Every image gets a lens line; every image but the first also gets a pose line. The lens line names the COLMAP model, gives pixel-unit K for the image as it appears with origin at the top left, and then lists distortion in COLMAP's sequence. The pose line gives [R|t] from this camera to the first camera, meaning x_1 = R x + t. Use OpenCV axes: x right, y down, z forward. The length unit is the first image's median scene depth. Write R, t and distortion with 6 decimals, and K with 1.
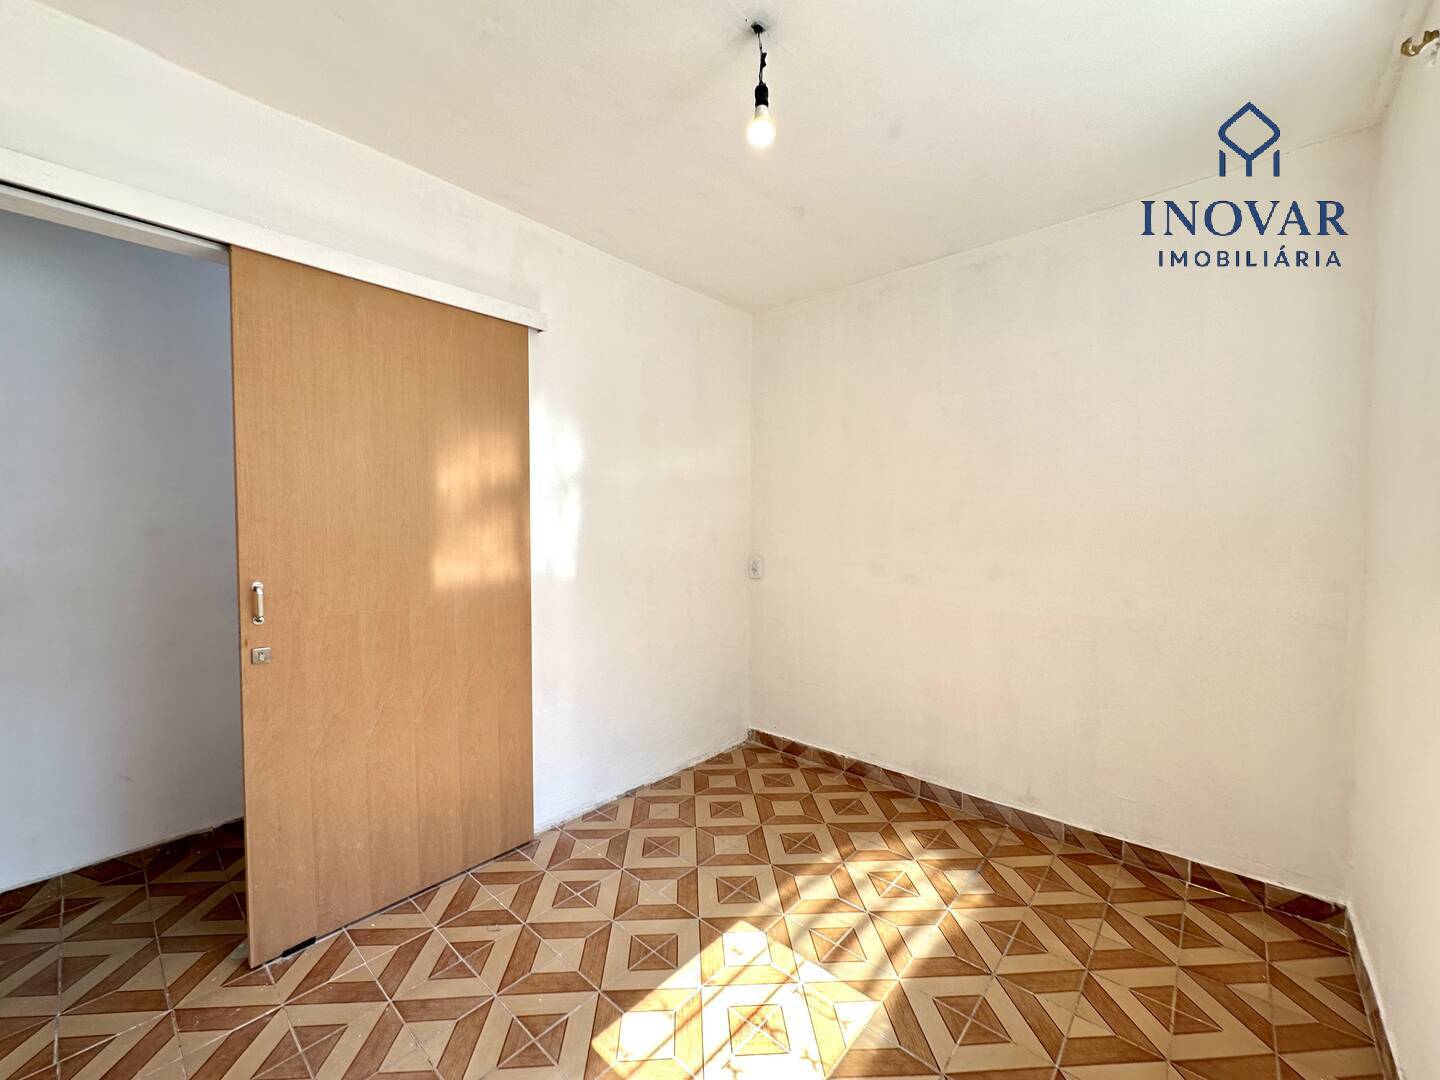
lens RADIAL K [[573.0, 0, 720.0], [0, 573.0, 540.0], [0, 0, 1]] dist [-0.004776, 0.000387]
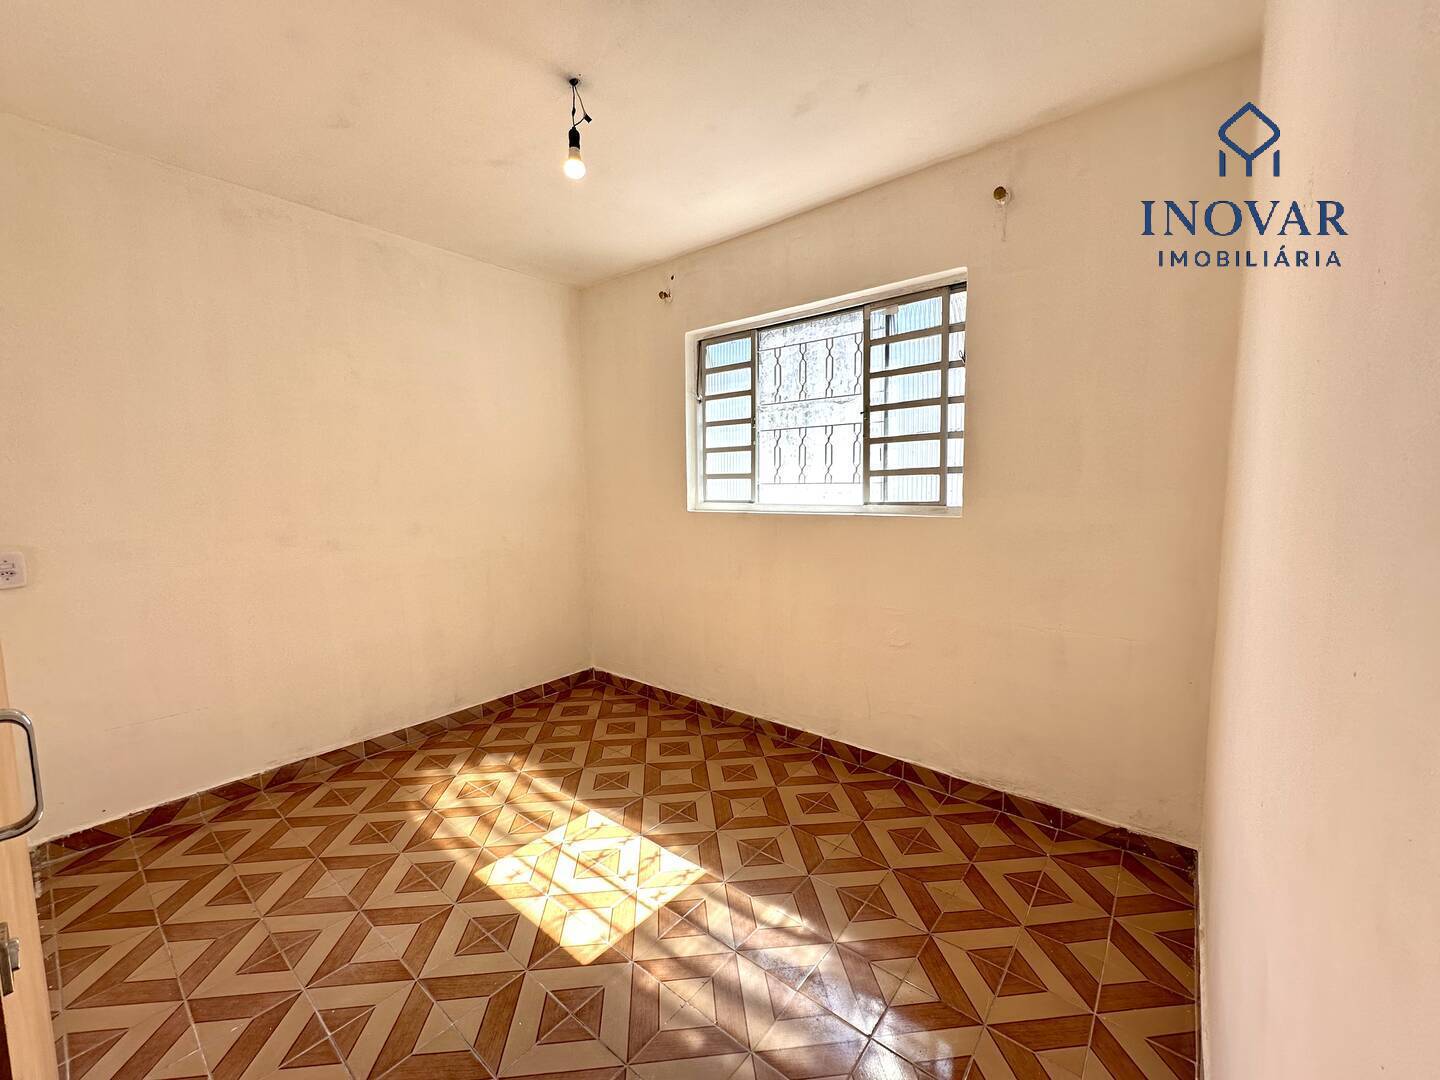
lens RADIAL K [[573.0, 0, 720.0], [0, 573.0, 540.0], [0, 0, 1]] dist [-0.004776, 0.000387]
pose [[-0.044296, -0.094933, 0.994498, -0.832903], [0.040172, 0.994500, 0.096723, -0.009657], [-0.998210, 0.044236, -0.040239, 0.507436]]
